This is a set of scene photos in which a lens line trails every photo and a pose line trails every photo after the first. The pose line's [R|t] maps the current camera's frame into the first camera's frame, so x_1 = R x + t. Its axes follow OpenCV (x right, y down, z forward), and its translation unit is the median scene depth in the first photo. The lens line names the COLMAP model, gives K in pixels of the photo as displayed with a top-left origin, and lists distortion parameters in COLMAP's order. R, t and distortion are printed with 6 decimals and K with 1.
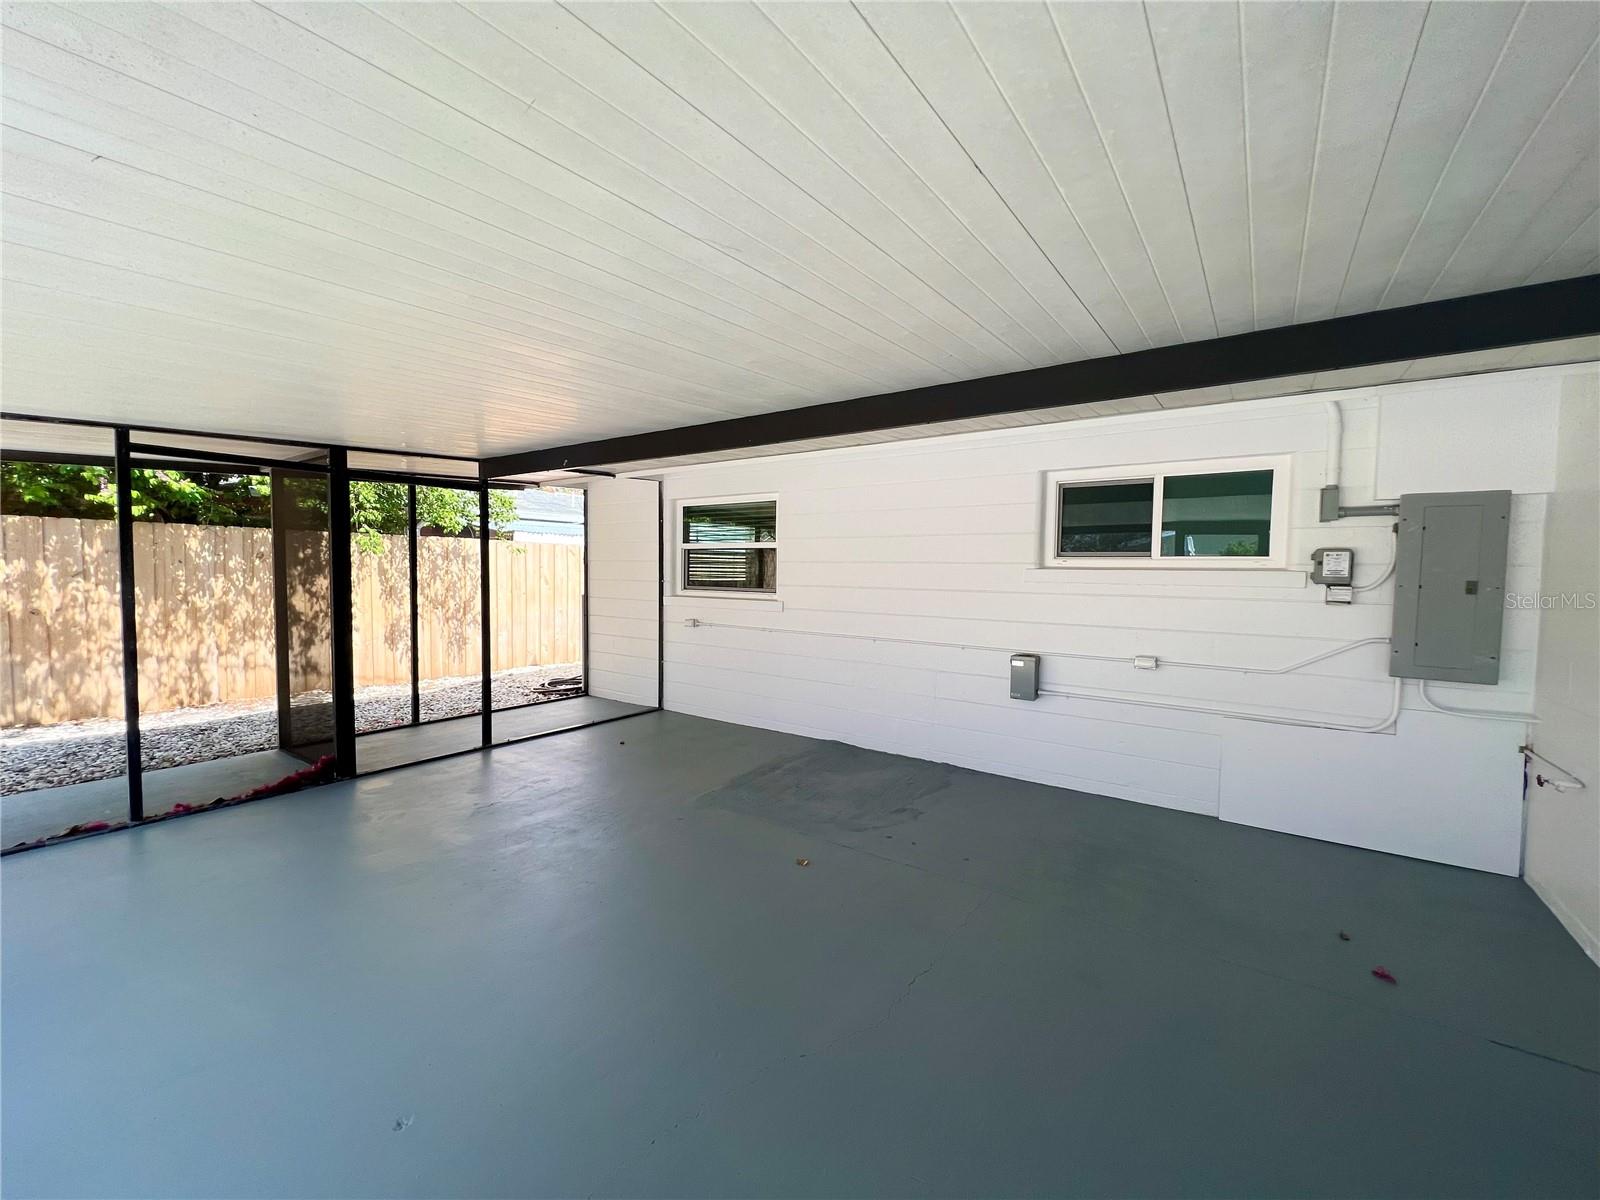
lens RADIAL K [[639.3, 0, 800.0], [0, 639.3, 600.0], [0, 0, 1]] dist [-0.001541, -0.000180]
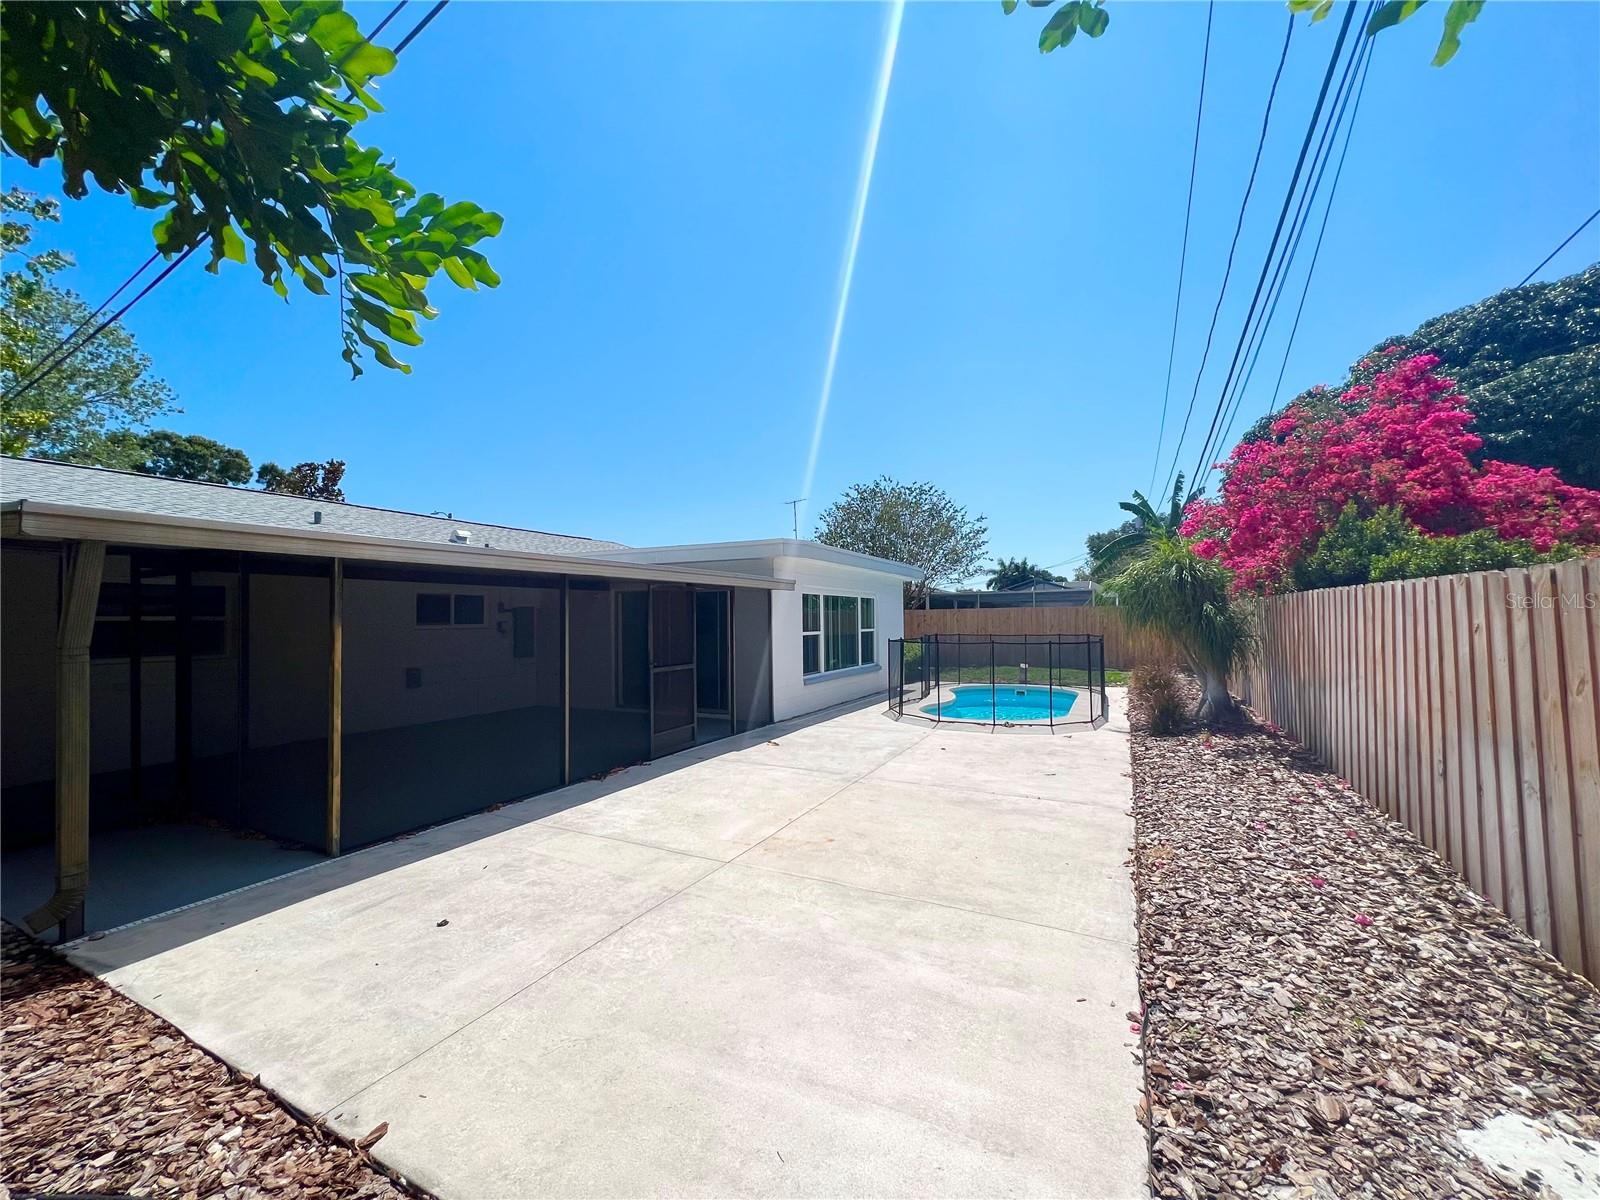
lens RADIAL K [[641.5, 0, 800.0], [0, 641.5, 600.0], [0, 0, 1]] dist [-0.001984, 0.000185]
pose [[-0.133309, 0.008860, 0.991035, -2.137432], [0.048878, 0.998802, -0.002355, -0.085454], [-0.989868, 0.048126, -0.133583, -0.078009]]
